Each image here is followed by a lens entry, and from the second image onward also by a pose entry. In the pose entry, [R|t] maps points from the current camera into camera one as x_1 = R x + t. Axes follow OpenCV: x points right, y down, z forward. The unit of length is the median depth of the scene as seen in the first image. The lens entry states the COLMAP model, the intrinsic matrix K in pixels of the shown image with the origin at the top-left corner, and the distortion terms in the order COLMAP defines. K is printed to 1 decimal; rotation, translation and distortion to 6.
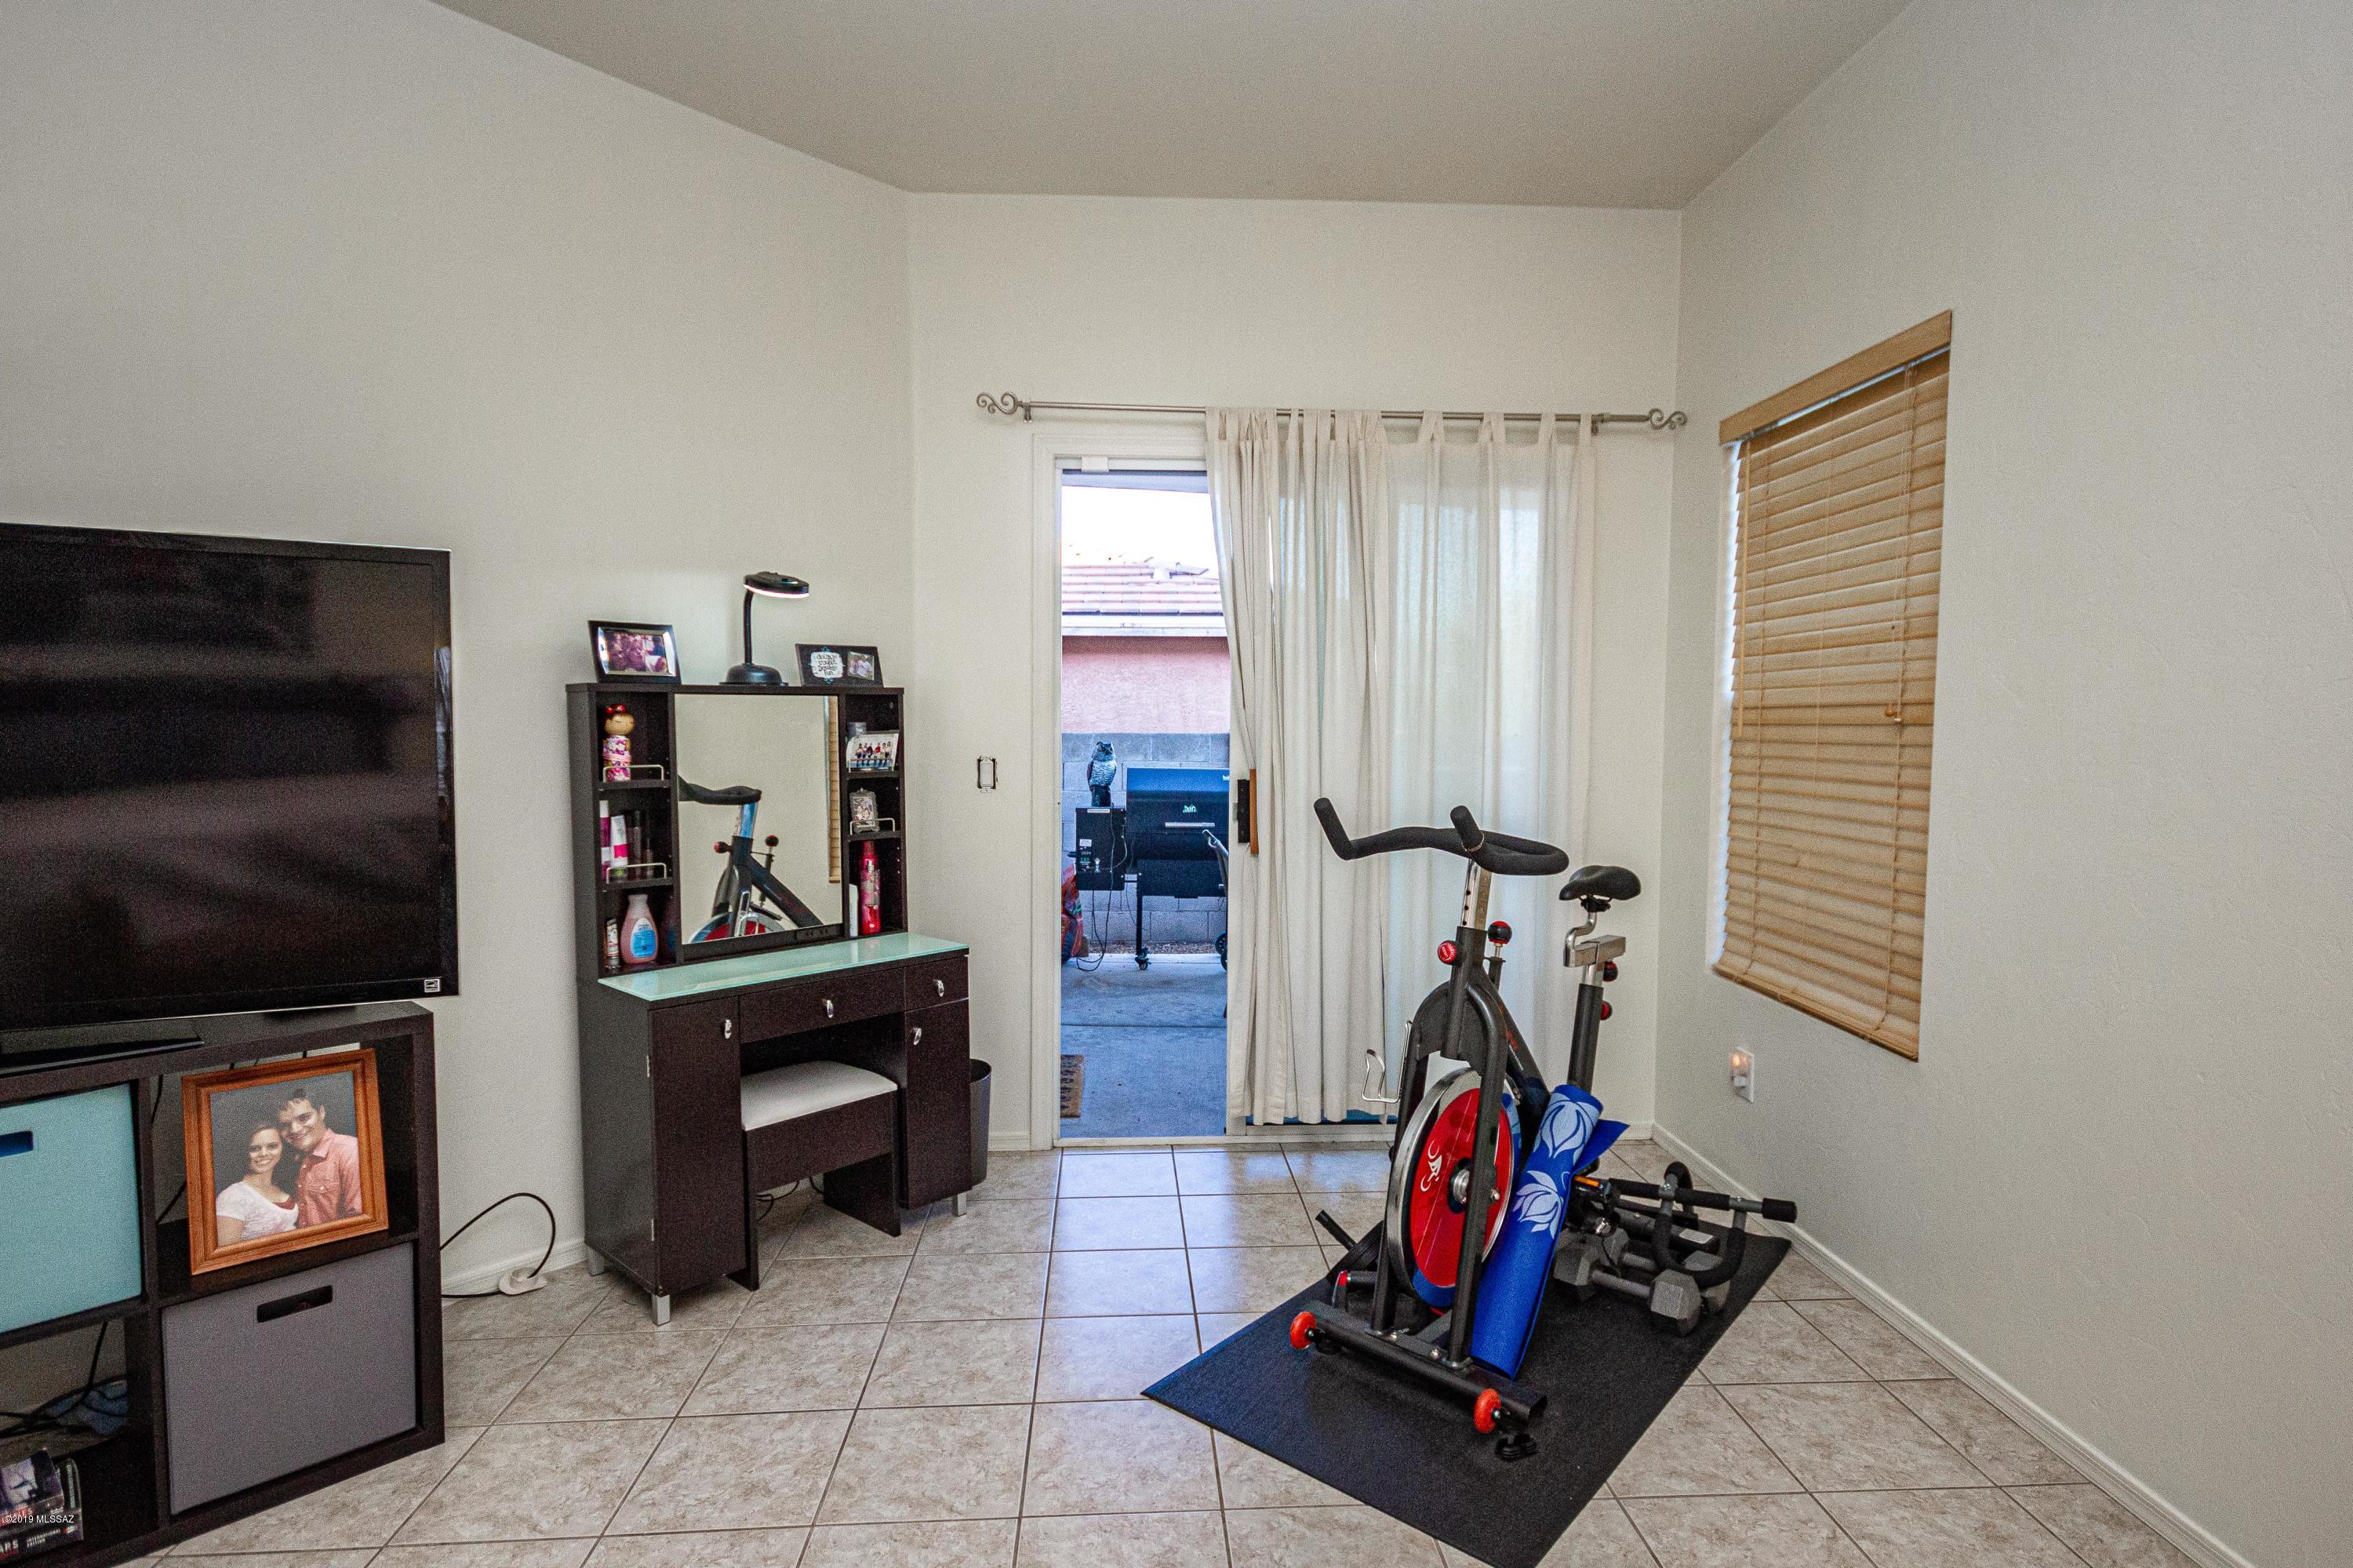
lens RADIAL K [[1209.6, 0, 1185.2], [0, 1209.6, 785.0], [0, 0, 1]] dist [0.007106, 0.001039]
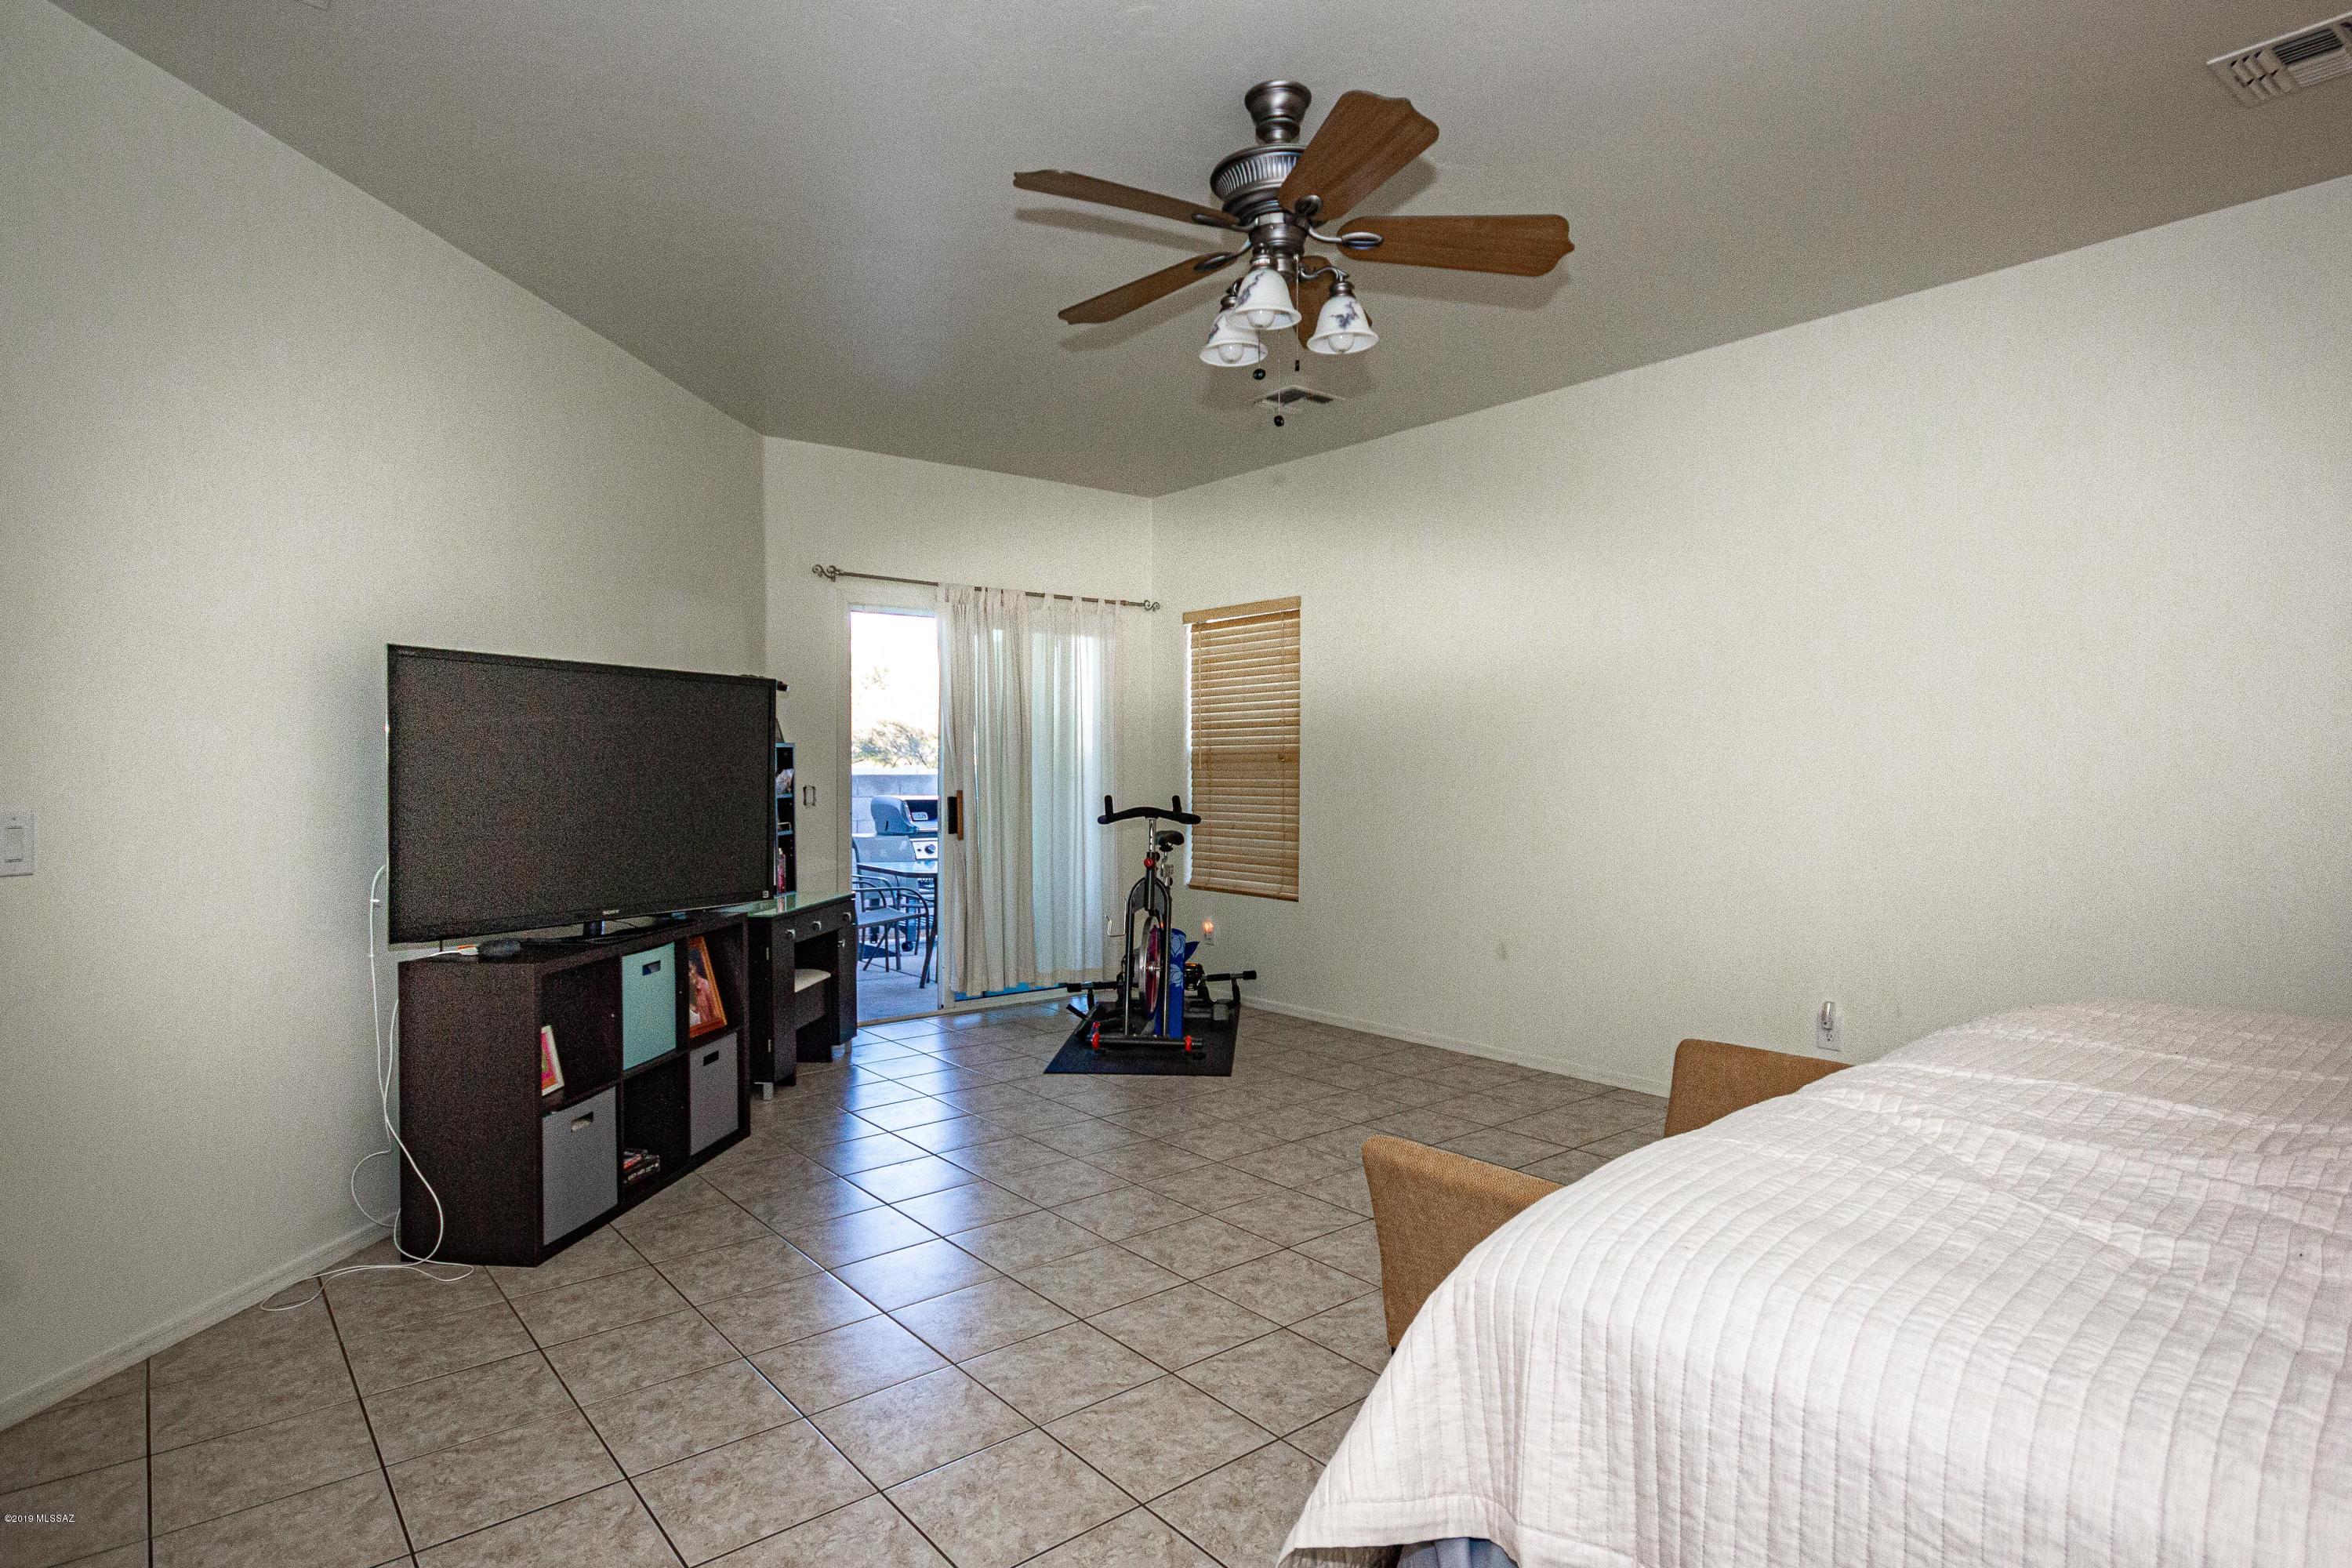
lens RADIAL K [[1251.9, 0, 1181.6], [0, 1251.9, 785.9], [0, 0, 1]] dist [0.010365, 0.000814]
pose [[0.811216, -0.017554, 0.584483, -0.922502], [0.039112, 0.998940, -0.024283, 0.045963], [-0.583437, 0.042559, 0.811042, -0.794553]]
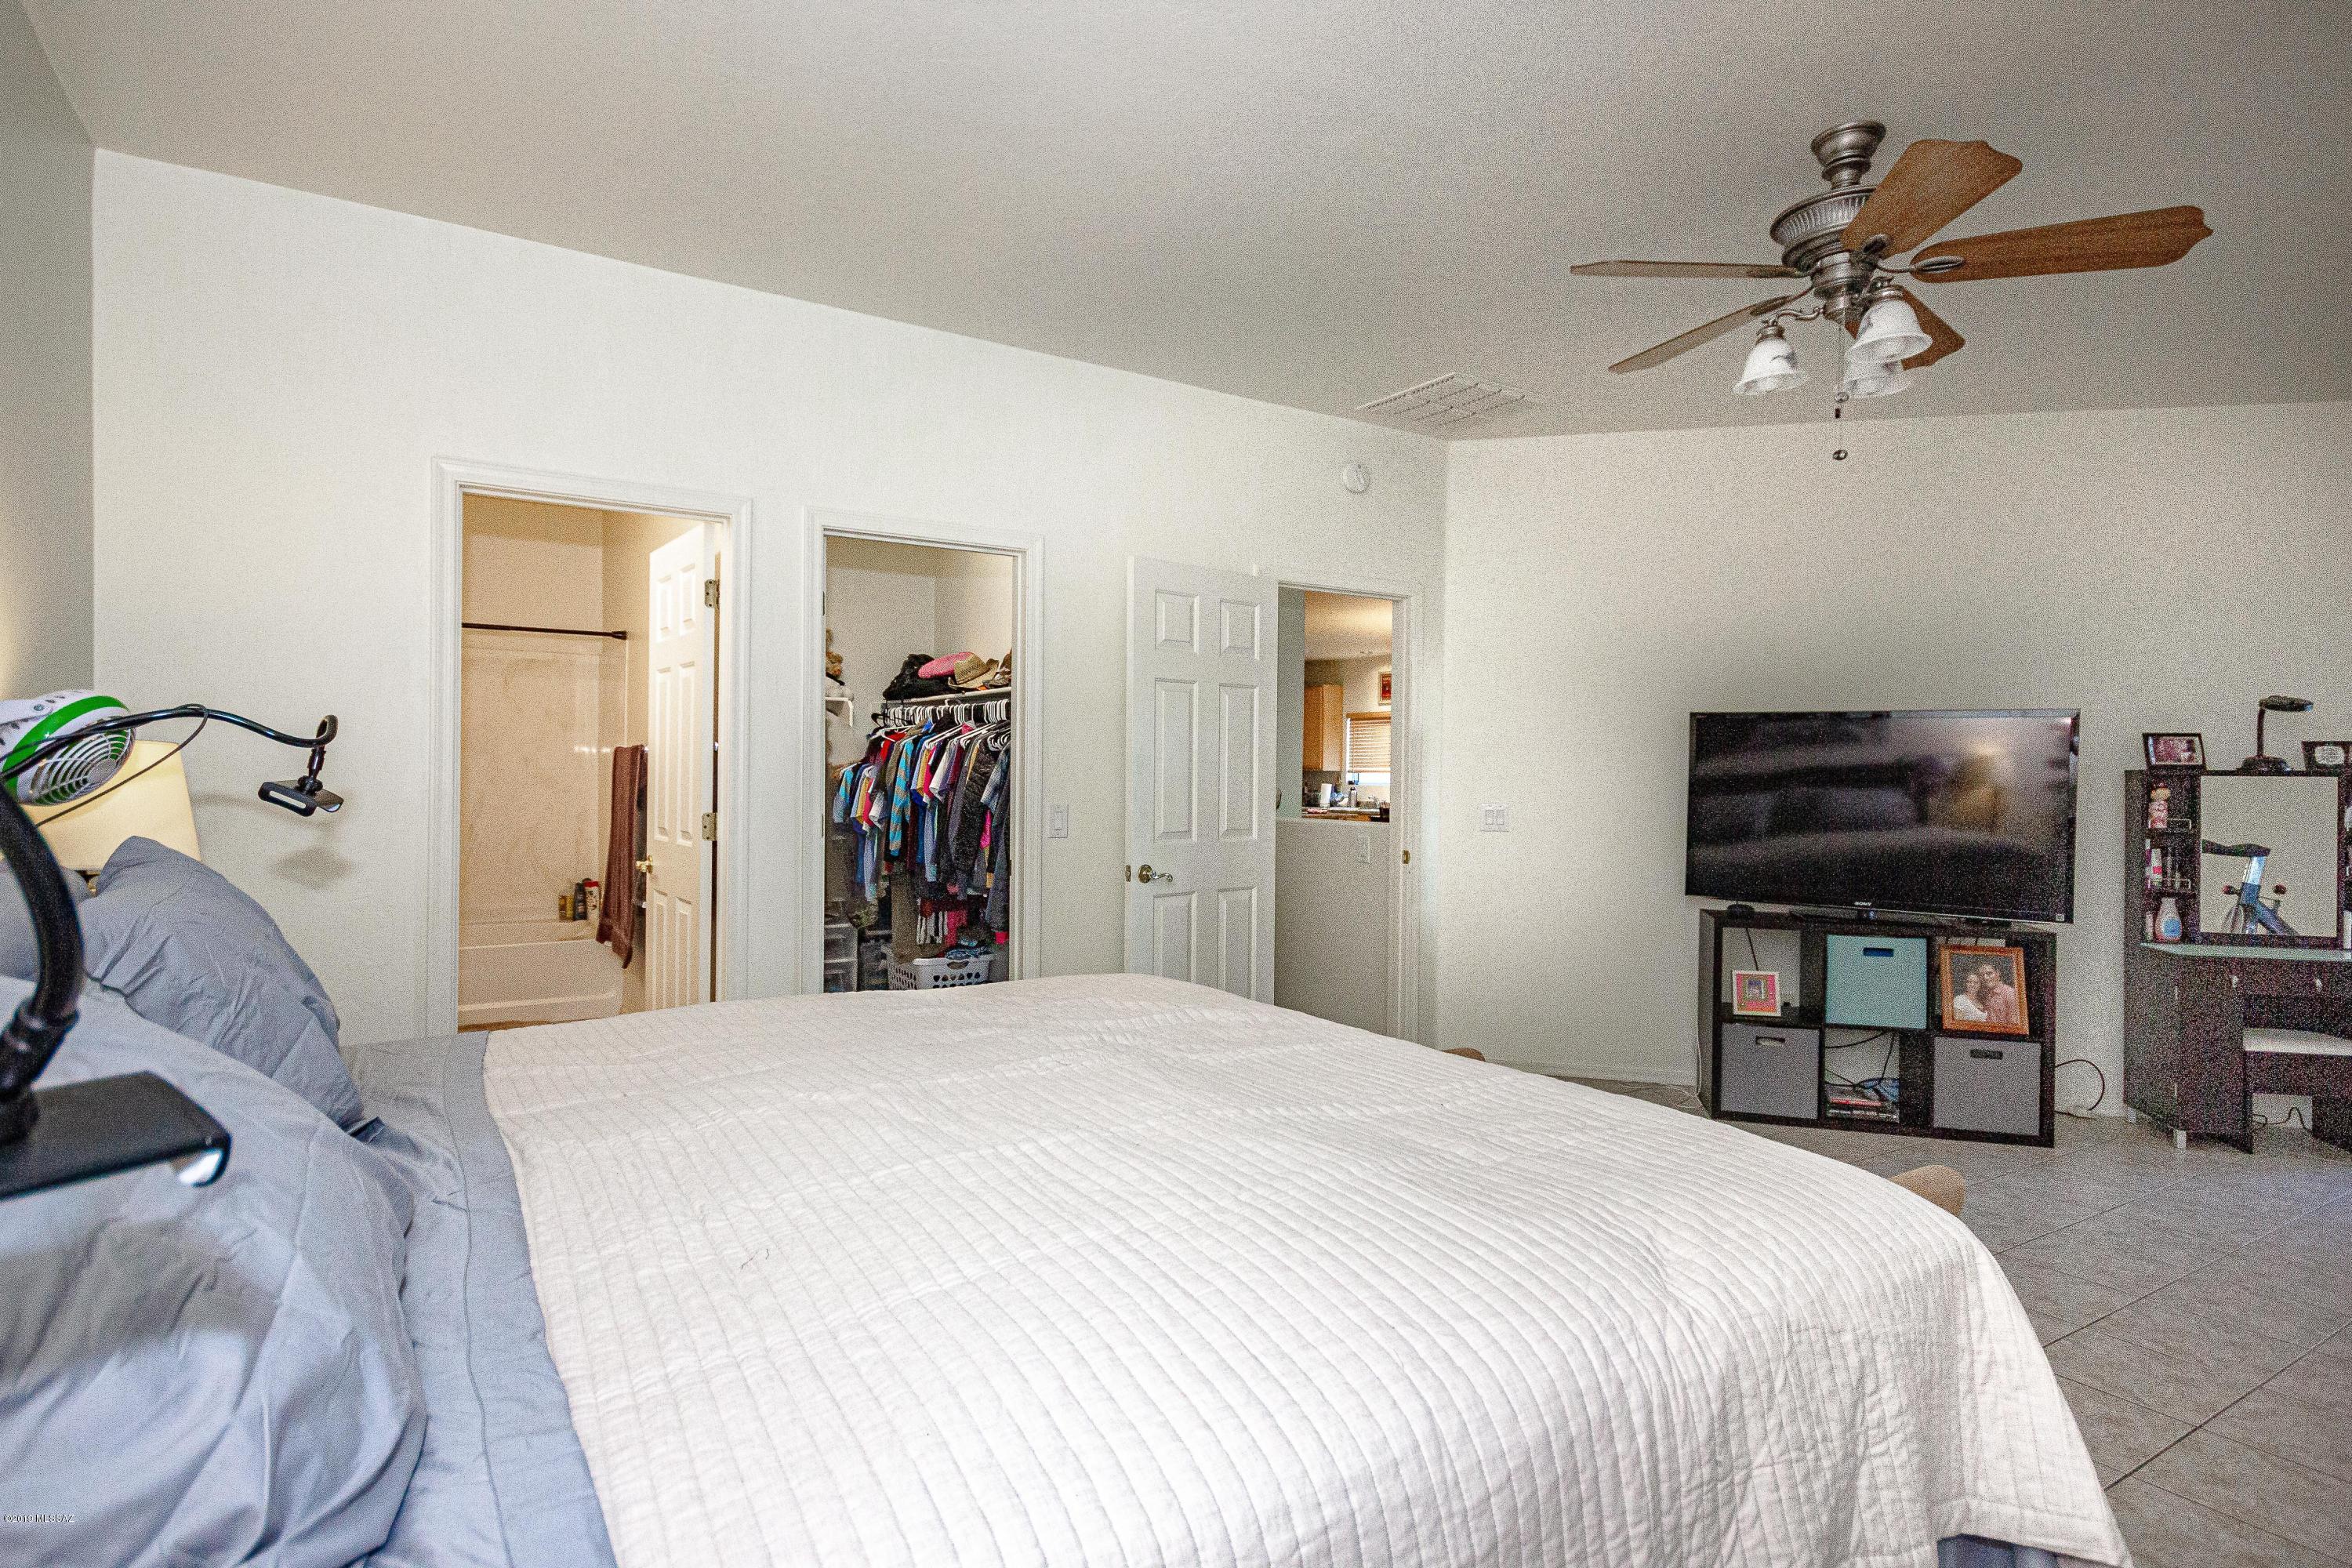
lens RADIAL K [[1209.1, 0, 1184.7], [0, 1209.1, 785.0], [0, 0, 1]] dist [0.007106, 0.001039]
pose [[0.477615, 0.008347, -0.878529, 0.355895], [-0.060102, 0.997923, -0.023194, 0.056118], [0.876511, 0.063879, 0.477125, -0.961019]]
